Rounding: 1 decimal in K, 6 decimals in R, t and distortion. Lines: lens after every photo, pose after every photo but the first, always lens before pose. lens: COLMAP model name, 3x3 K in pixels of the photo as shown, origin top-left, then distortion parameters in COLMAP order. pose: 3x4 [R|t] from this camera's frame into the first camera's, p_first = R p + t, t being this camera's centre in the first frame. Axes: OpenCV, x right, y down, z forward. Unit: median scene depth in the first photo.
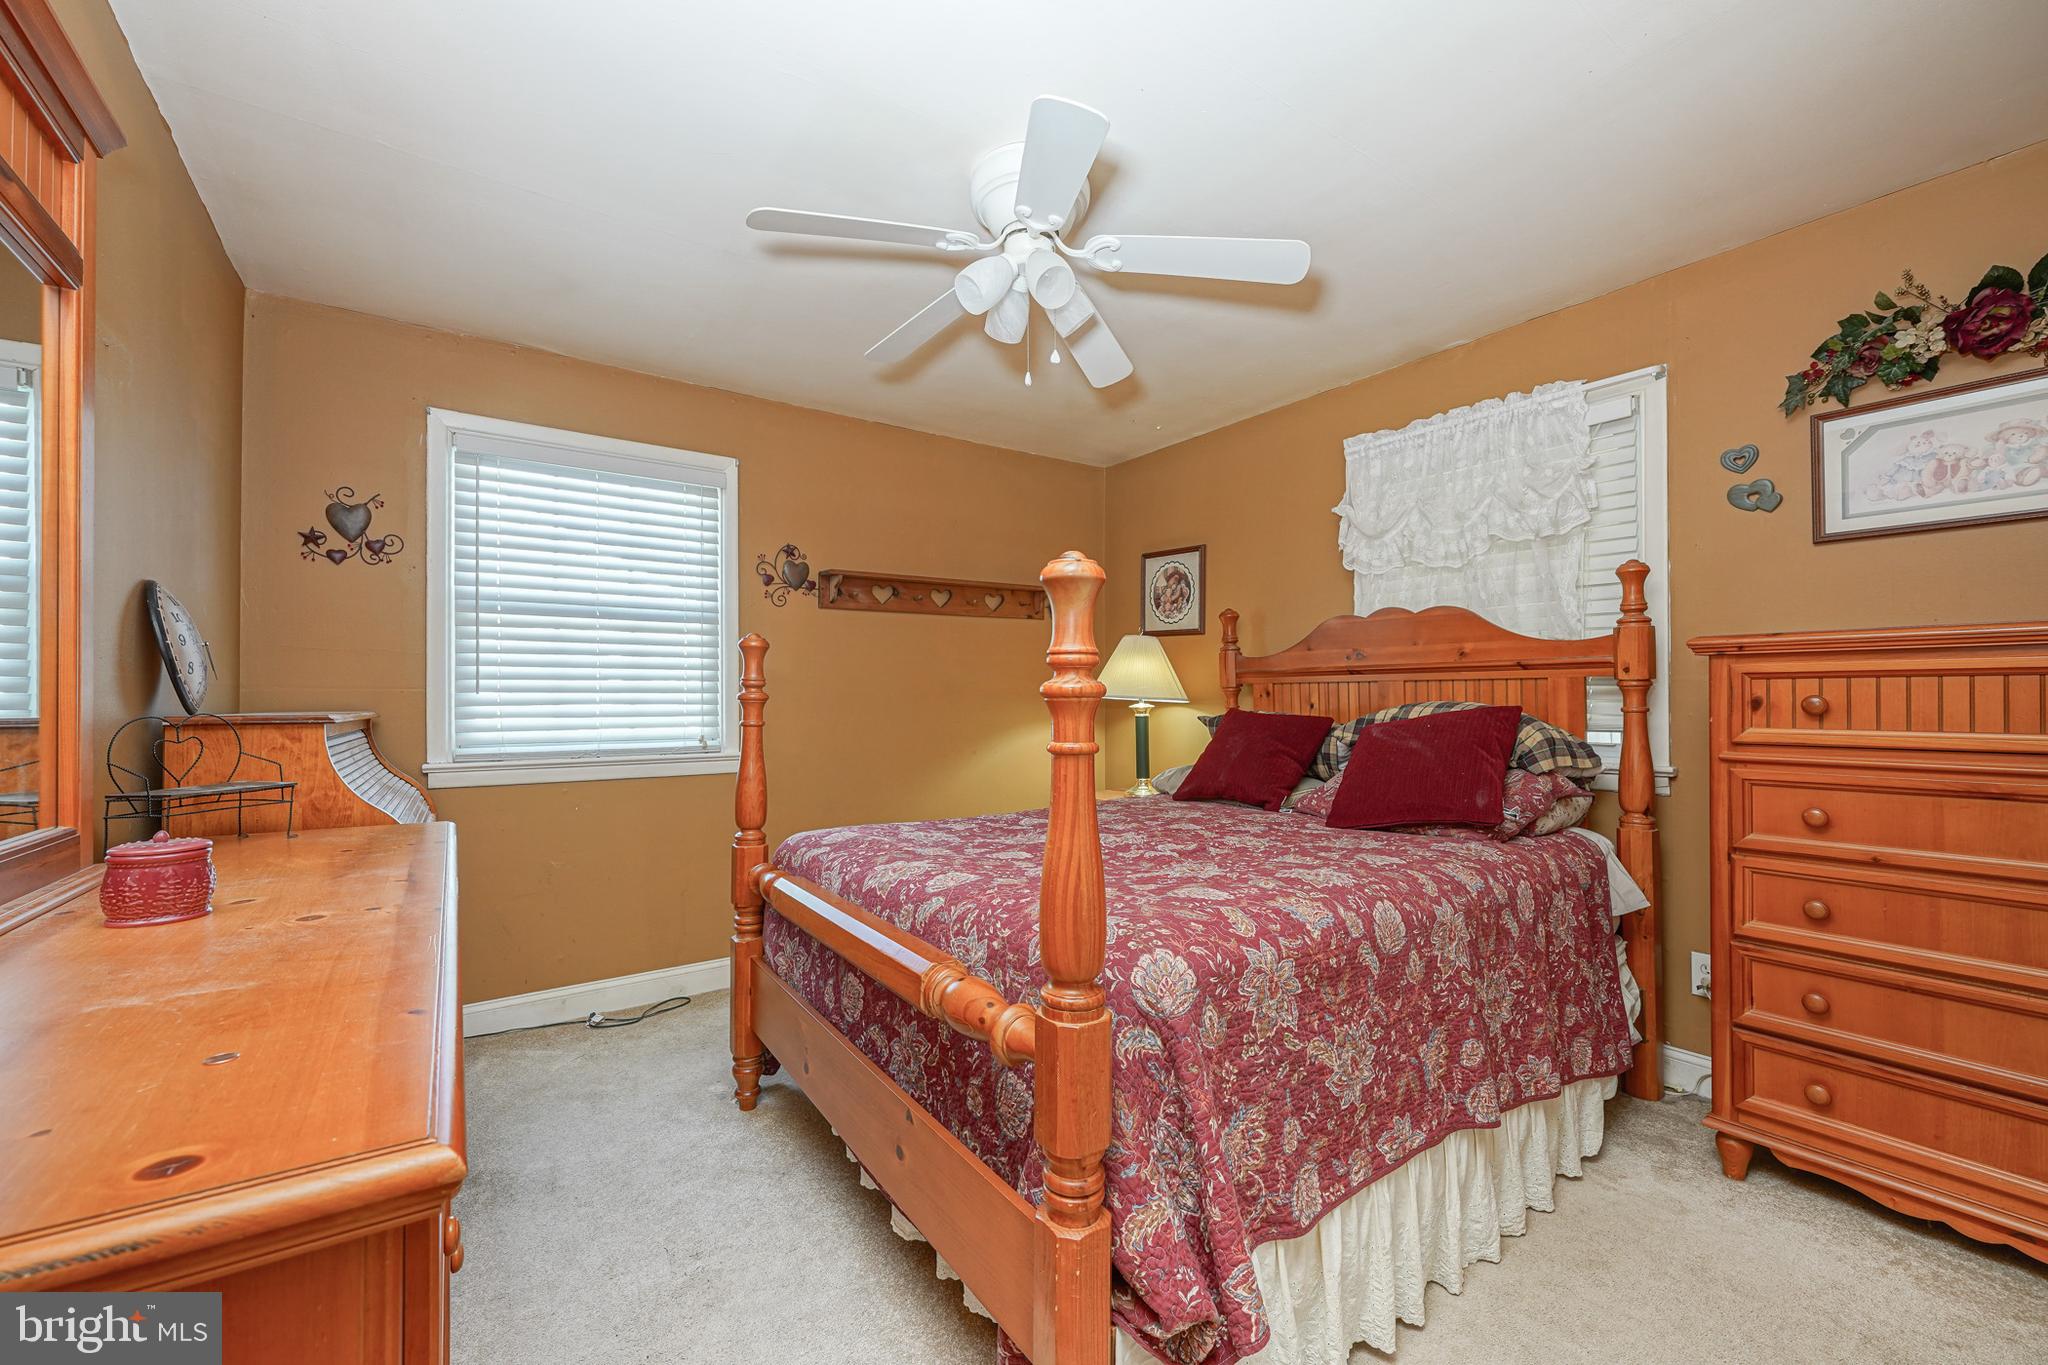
lens RADIAL K [[833.2, 0, 1010.5], [0, 833.2, 681.6], [0, 0, 1]] dist [-0.005538, 0.001494]
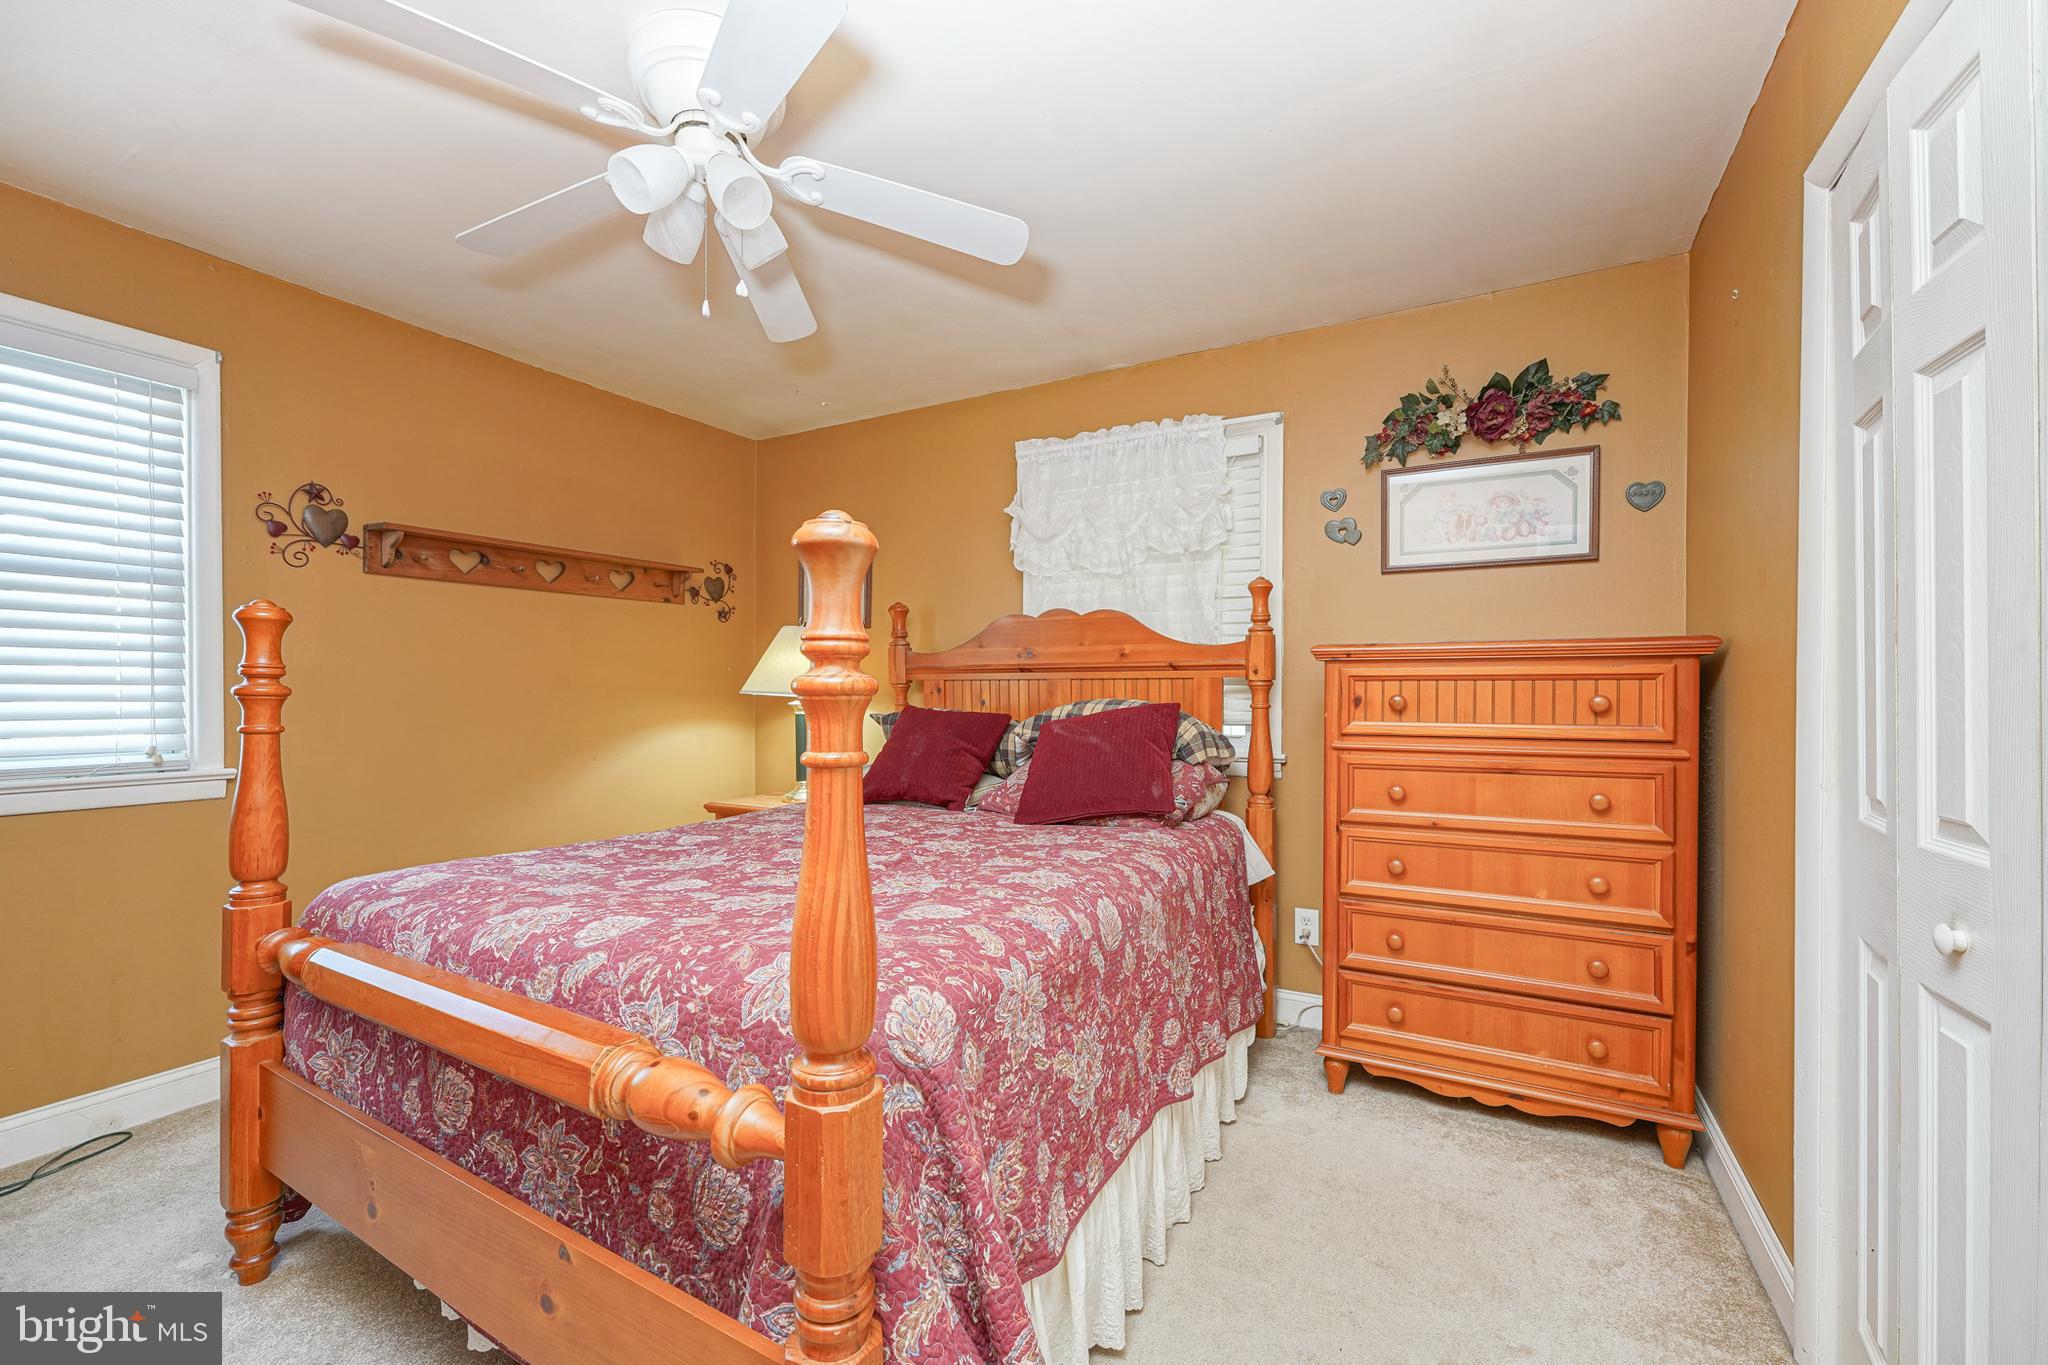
lens RADIAL K [[833.2, 0, 1036.6], [0, 833.2, 692.4], [0, 0, 1]] dist [-0.005538, 0.001494]
pose [[0.890077, 0.004277, 0.455790, -0.064366], [-0.012467, 0.999810, 0.014963, 0.001204], [-0.455639, -0.019000, 0.889962, 0.113711]]
